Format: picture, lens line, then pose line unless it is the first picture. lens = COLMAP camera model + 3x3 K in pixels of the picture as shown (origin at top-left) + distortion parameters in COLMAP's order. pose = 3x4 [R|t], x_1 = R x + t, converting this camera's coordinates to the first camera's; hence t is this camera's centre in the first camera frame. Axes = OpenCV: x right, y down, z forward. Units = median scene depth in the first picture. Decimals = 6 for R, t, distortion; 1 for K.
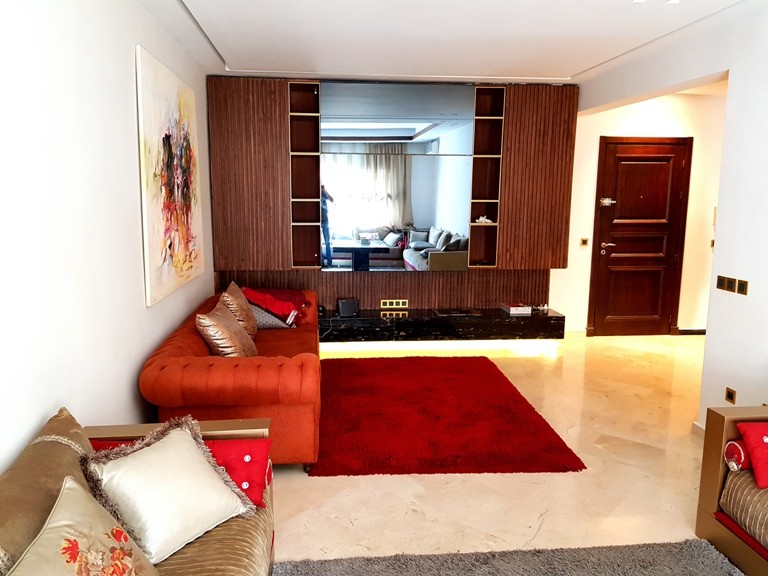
lens RADIAL K [[597.1, 0, 370.0], [0, 597.1, 286.7], [0, 0, 1]] dist [0.074189, -0.118920]
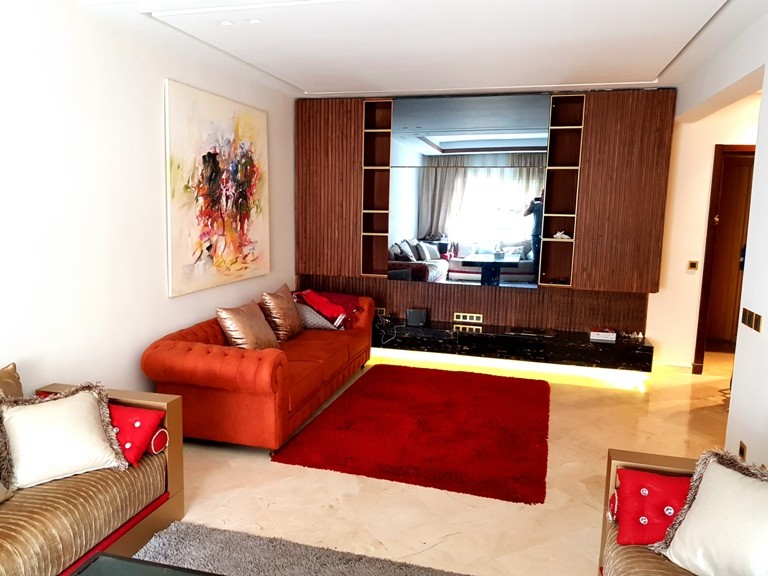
lens RADIAL K [[597.1, 0, 370.0], [0, 597.1, 286.7], [0, 0, 1]] dist [0.074189, -0.118920]
pose [[0.932308, 0.061399, -0.356415, 0.271281], [-0.069244, 0.997557, -0.009281, -0.002446], [0.354975, 0.033333, 0.934282, 0.018540]]
